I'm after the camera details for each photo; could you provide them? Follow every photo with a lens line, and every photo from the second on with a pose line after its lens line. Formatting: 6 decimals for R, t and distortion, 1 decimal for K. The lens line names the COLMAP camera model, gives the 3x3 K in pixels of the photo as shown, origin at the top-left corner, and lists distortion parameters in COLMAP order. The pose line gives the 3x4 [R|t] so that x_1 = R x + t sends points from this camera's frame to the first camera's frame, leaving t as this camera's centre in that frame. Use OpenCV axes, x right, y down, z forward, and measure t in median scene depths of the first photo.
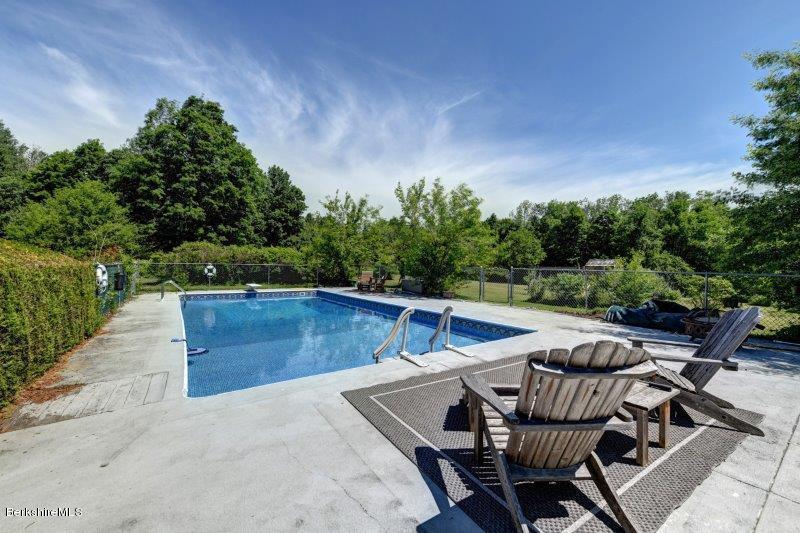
lens RADIAL K [[325.4, 0, 398.3], [0, 325.4, 259.8], [0, 0, 1]] dist [-0.011134, 0.000021]
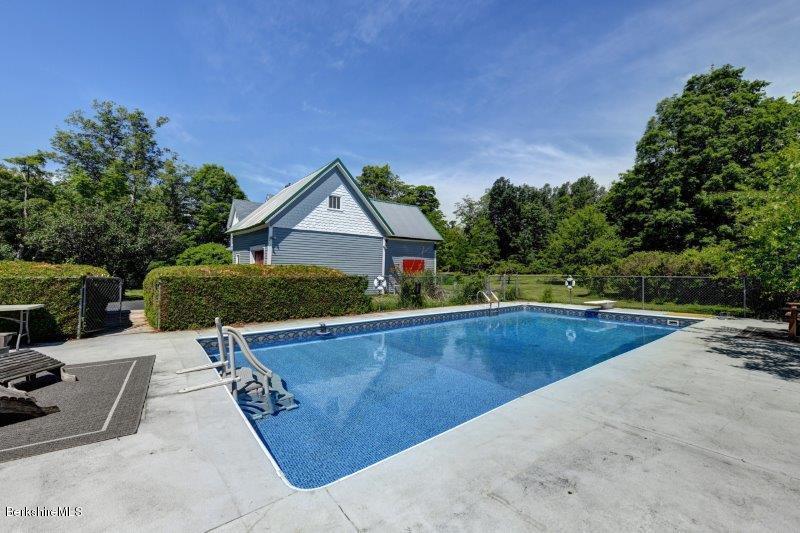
lens RADIAL K [[325.4, 0, 398.3], [0, 325.4, 259.8], [0, 0, 1]] dist [-0.011134, 0.000021]
pose [[0.053599, -0.060717, -0.996715, 0.153237], [0.012114, 0.998116, -0.060151, 0.008400], [0.998489, -0.008851, 0.054234, 0.225556]]
